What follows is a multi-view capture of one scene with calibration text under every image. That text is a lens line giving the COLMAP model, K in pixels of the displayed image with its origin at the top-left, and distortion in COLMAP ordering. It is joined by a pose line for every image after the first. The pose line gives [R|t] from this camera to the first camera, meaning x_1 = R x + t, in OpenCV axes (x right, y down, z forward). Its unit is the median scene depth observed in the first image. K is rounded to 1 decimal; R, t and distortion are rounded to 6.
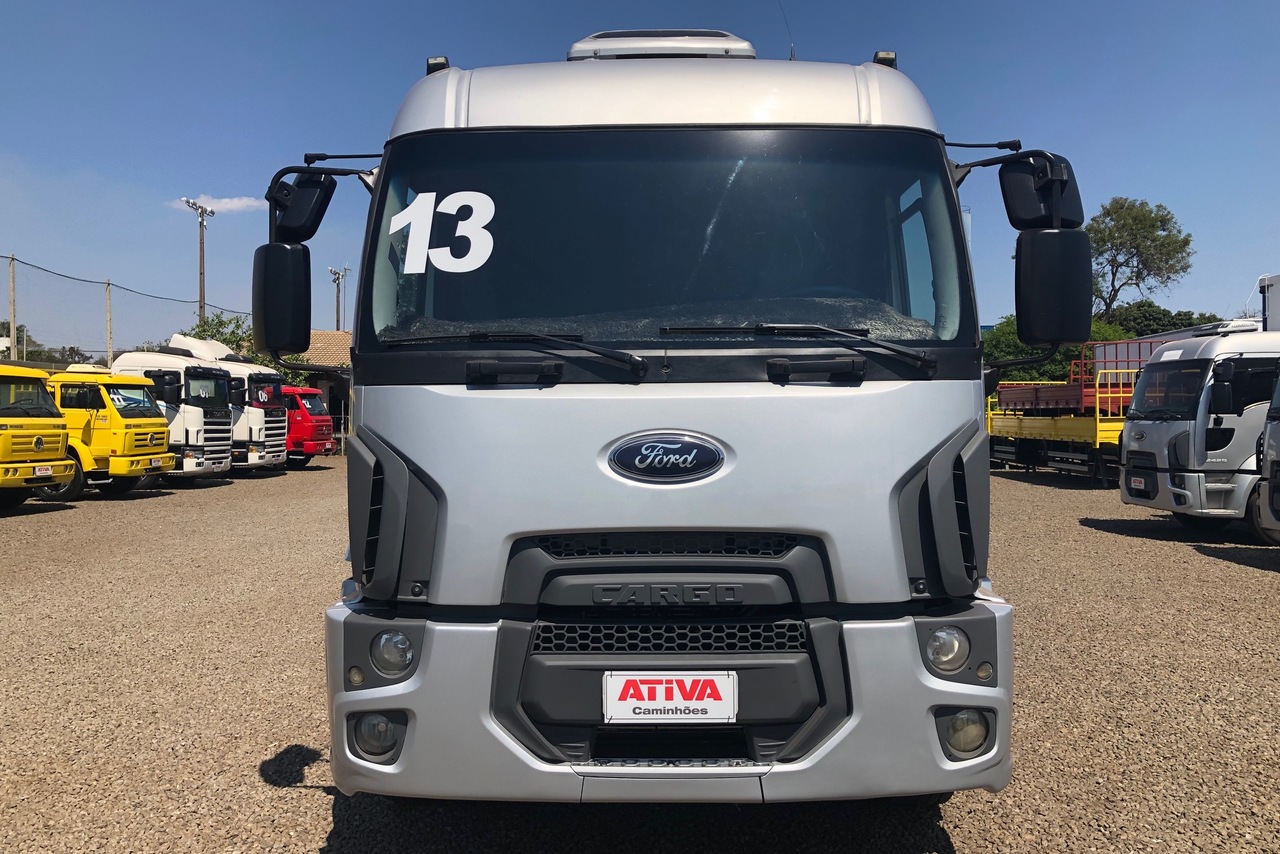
lens RADIAL K [[1044.6, 0, 640.9], [0, 1044.6, 395.9], [0, 0, 1]] dist [0.049851, -0.065962]
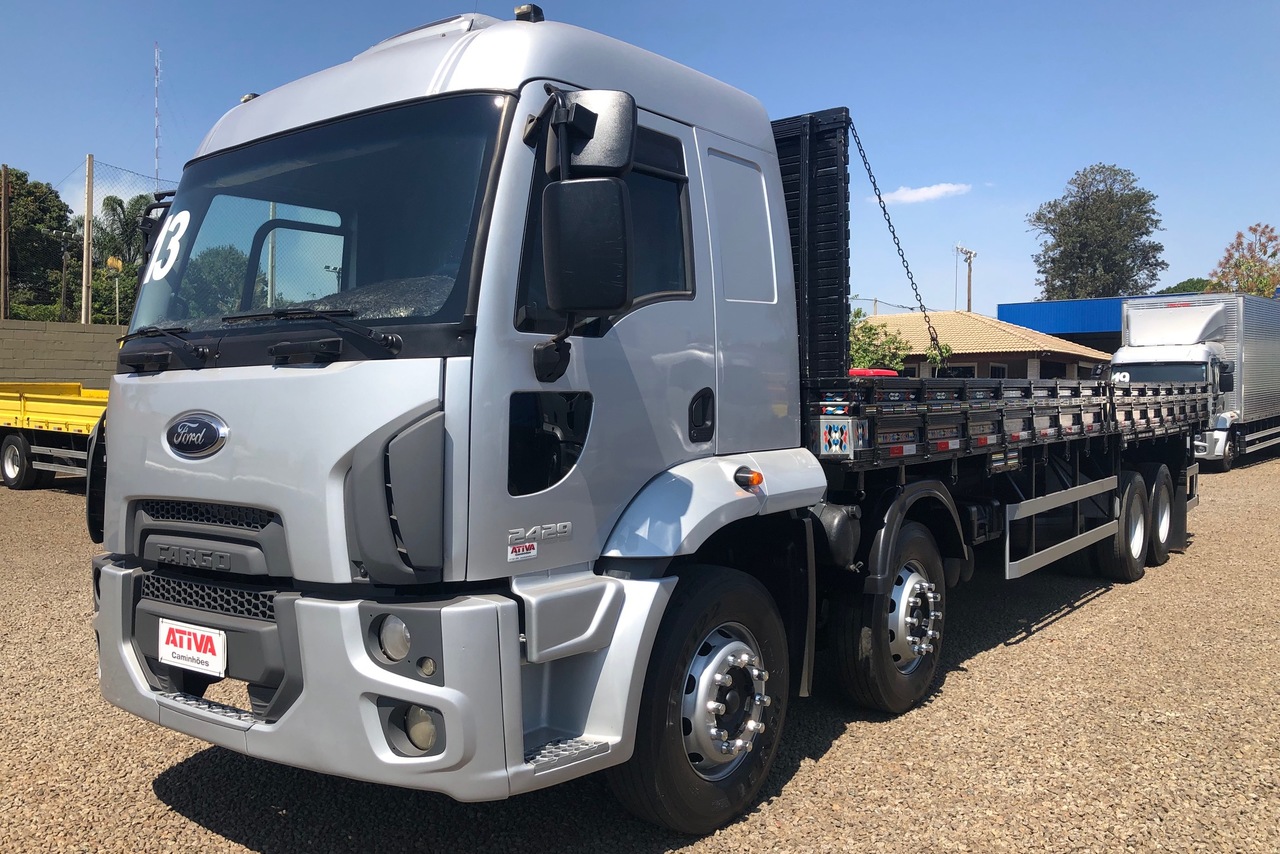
lens RADIAL K [[1044.6, 0, 640.9], [0, 1044.6, 395.9], [0, 0, 1]] dist [0.049851, -0.065962]
pose [[0.807718, -0.006060, -0.589538, 1.083985], [0.016926, 0.999773, 0.012914, 0.010277], [0.589326, -0.020410, 0.807637, 0.373215]]
